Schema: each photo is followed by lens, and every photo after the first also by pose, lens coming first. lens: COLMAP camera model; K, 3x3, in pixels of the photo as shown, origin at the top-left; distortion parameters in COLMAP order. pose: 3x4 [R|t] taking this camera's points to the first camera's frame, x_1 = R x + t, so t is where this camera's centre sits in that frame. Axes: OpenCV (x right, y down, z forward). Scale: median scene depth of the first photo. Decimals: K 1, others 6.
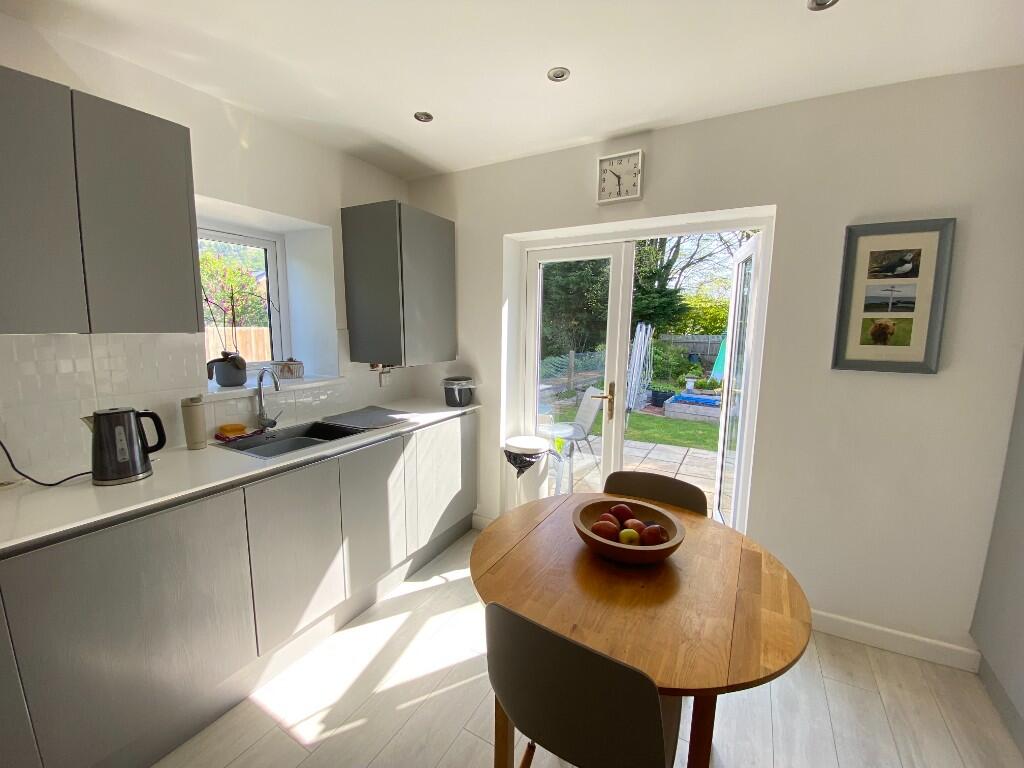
lens RADIAL K [[414.6, 0, 514.2], [0, 414.6, 387.9], [0, 0, 1]] dist [-0.000498, -0.000544]
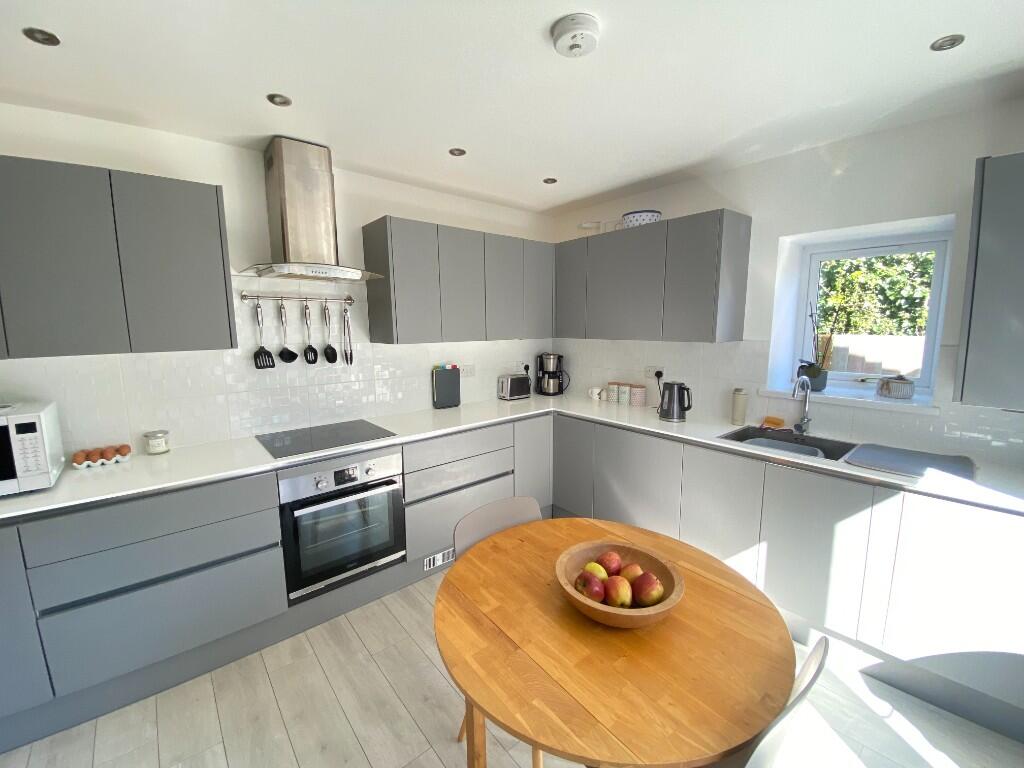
lens RADIAL K [[414.6, 0, 511.8], [0, 414.6, 380.2], [0, 0, 1]] dist [-0.000498, -0.000544]
pose [[-0.315499, 0.134207, -0.939387, 0.724178], [-0.142320, 0.972059, 0.186674, -0.138943], [0.938192, 0.192590, -0.287583, 0.621125]]
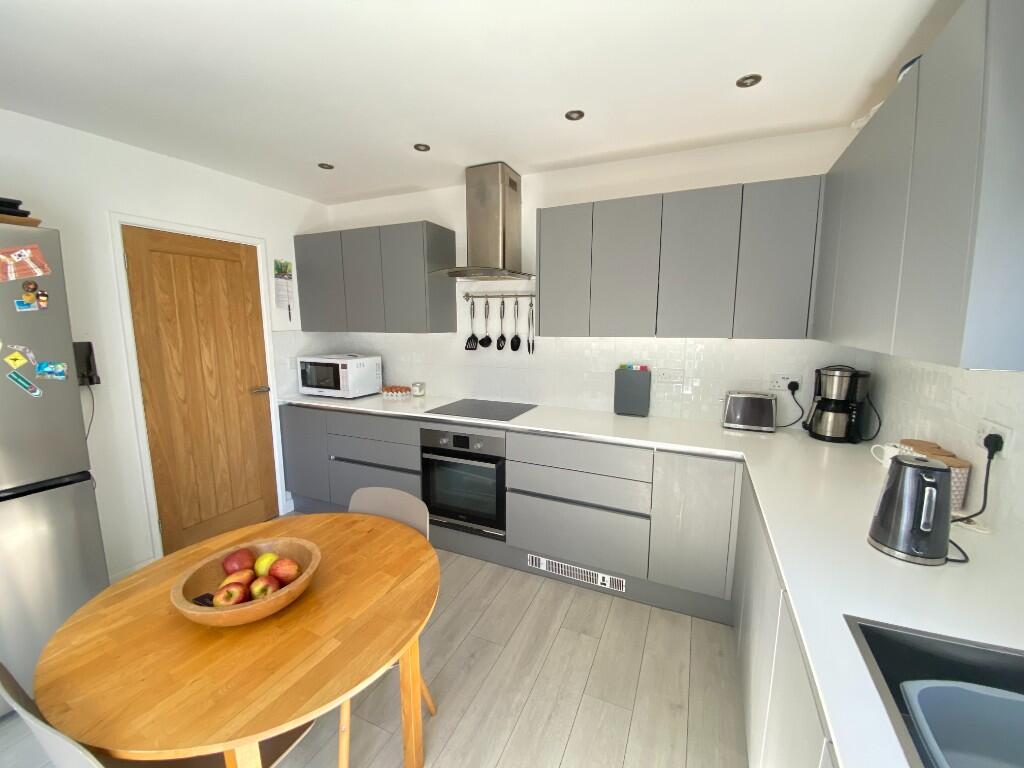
lens RADIAL K [[414.6, 0, 510.4], [0, 414.6, 377.6], [0, 0, 1]] dist [-0.000498, -0.000544]
pose [[-0.996008, 0.019199, -0.087179, -0.038858], [-0.006591, 0.958116, 0.286305, -0.194375], [0.089024, 0.285737, -0.954164, 1.082469]]
